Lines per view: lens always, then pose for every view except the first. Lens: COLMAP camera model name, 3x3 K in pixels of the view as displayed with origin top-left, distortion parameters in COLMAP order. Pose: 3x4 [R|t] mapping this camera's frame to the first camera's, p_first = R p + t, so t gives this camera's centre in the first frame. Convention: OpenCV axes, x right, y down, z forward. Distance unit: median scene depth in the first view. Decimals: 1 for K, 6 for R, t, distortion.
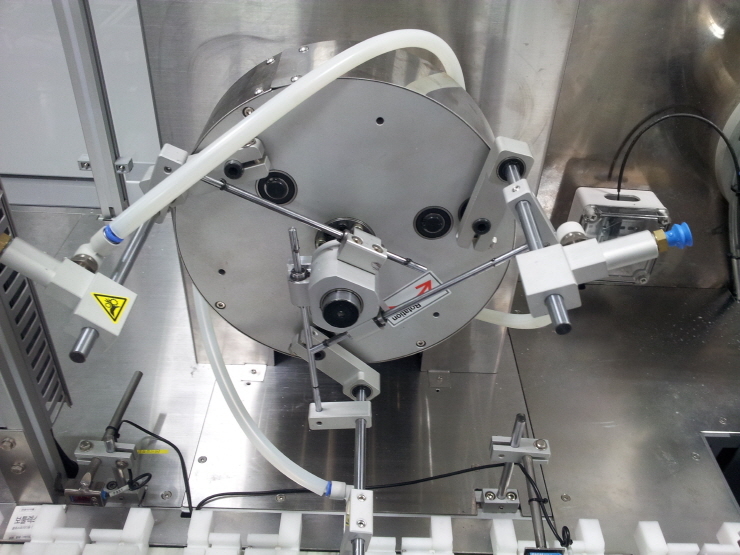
lens RADIAL K [[651.5, 0, 370.0], [0, 651.5, 277.5], [0, 0, 1]] dist [0.001739, -0.001971]
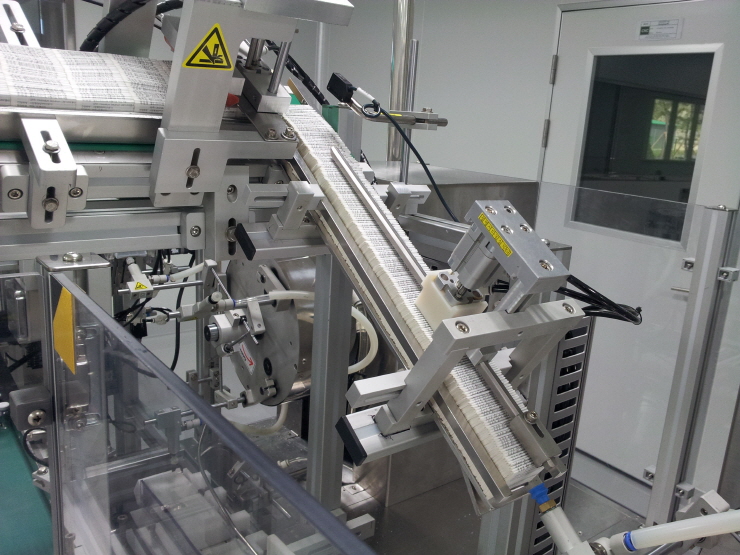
lens RADIAL K [[651.5, 0, 370.0], [0, 651.5, 277.5], [0, 0, 1]] dist [0.001739, -0.001971]
pose [[0.618610, 0.159463, -0.769346, 0.124941], [-0.487556, 0.845764, -0.216729, 0.013232], [0.616125, 0.509170, 0.600946, -0.210156]]
